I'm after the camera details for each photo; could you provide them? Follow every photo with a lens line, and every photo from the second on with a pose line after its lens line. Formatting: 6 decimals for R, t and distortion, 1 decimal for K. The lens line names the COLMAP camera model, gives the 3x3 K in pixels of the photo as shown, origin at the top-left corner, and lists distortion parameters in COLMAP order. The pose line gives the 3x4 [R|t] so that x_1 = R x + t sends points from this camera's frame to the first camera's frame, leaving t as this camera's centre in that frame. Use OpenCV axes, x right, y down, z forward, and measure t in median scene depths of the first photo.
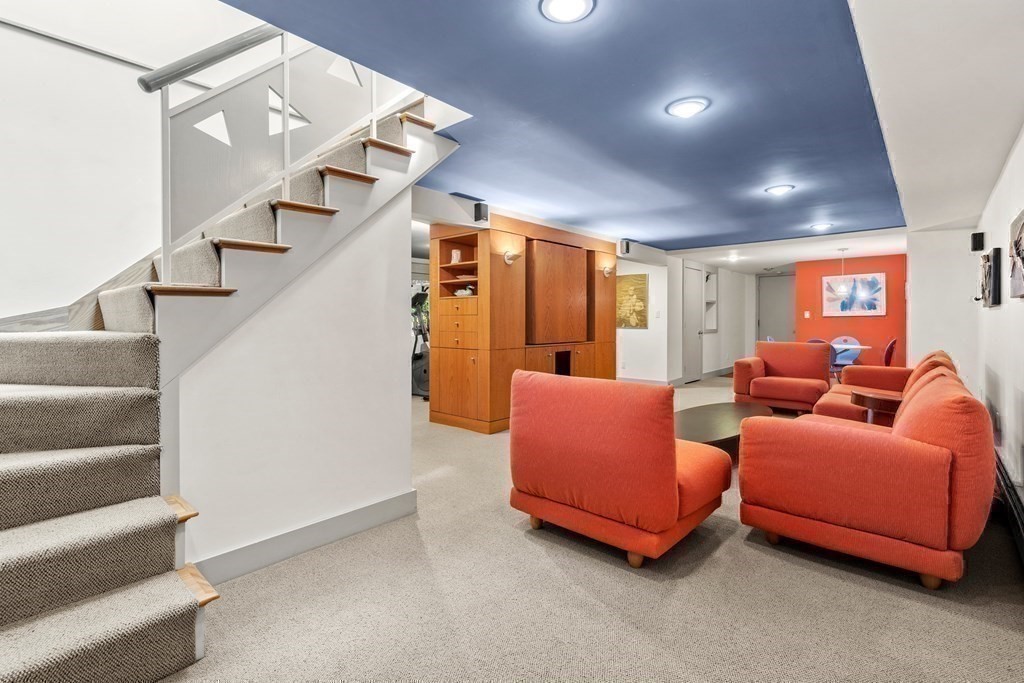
lens RADIAL K [[476.1, 0, 505.2], [0, 476.1, 331.6], [0, 0, 1]] dist [-0.003966, 0.000310]
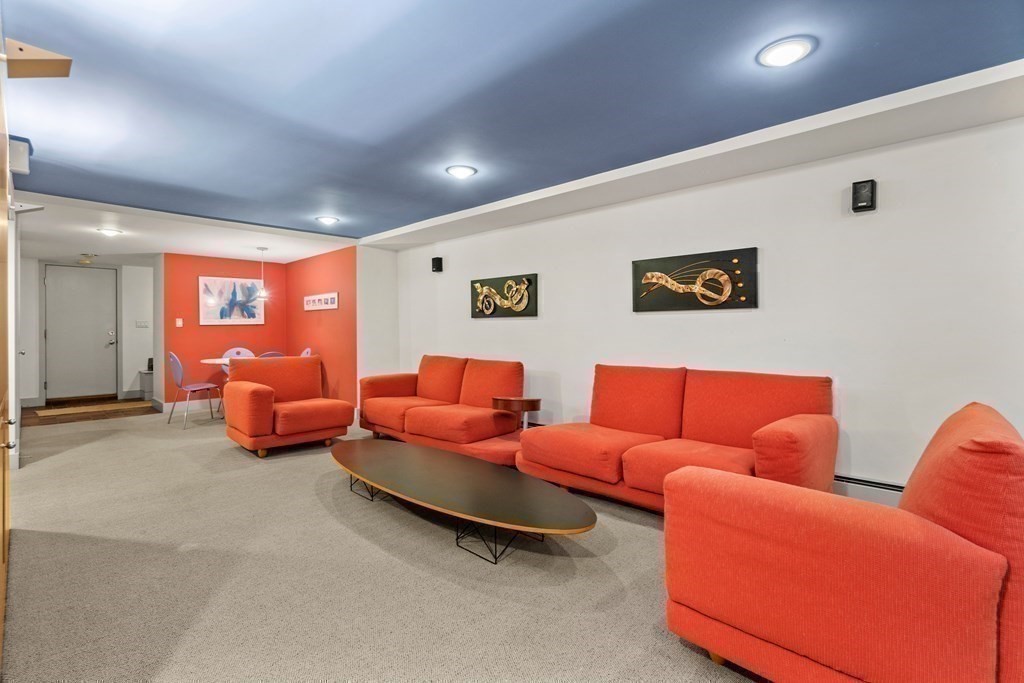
lens RADIAL K [[476.1, 0, 505.2], [0, 476.1, 331.6], [0, 0, 1]] dist [-0.003966, 0.000310]
pose [[0.064882, 0.001215, 0.997892, -0.120970], [0.024216, 0.999703, -0.002792, -0.005451], [-0.997599, 0.024346, 0.064833, 0.443310]]
